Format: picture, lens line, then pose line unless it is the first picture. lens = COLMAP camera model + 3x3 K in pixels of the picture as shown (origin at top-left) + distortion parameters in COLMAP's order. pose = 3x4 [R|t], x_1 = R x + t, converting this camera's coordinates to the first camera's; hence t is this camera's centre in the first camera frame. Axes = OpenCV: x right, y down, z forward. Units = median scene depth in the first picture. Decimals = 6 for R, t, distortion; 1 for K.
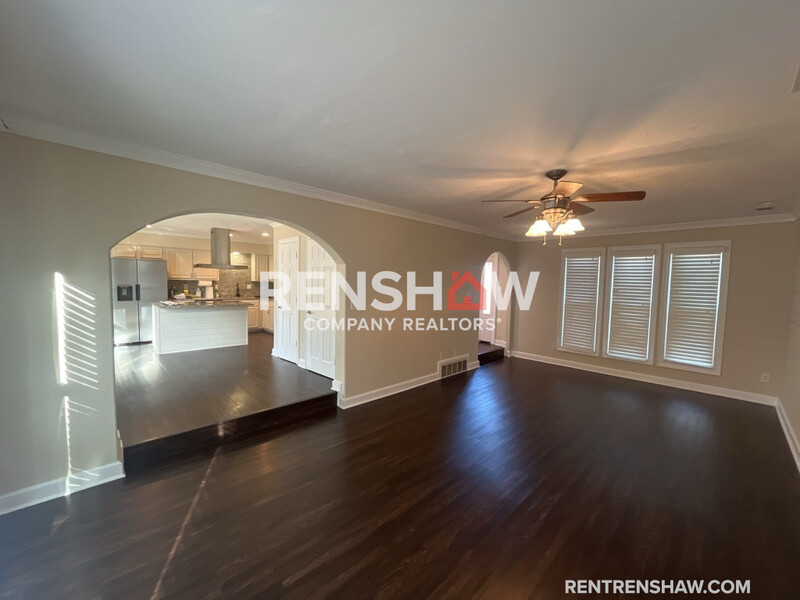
lens RADIAL K [[323.5, 0, 399.1], [0, 323.5, 300.0], [0, 0, 1]] dist [0.000554, -0.000252]
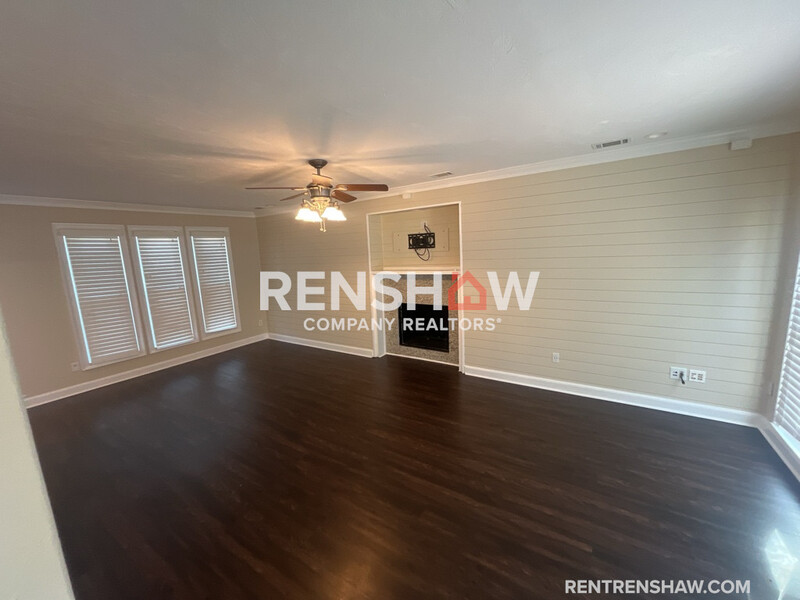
lens RADIAL K [[323.5, 0, 396.1], [0, 323.5, 301.4], [0, 0, 1]] dist [0.000554, -0.000252]
pose [[-0.217035, -0.168291, 0.961548, -0.401844], [0.100370, 0.975959, 0.193468, -0.077524], [-0.970990, 0.138500, -0.194926, 0.621526]]
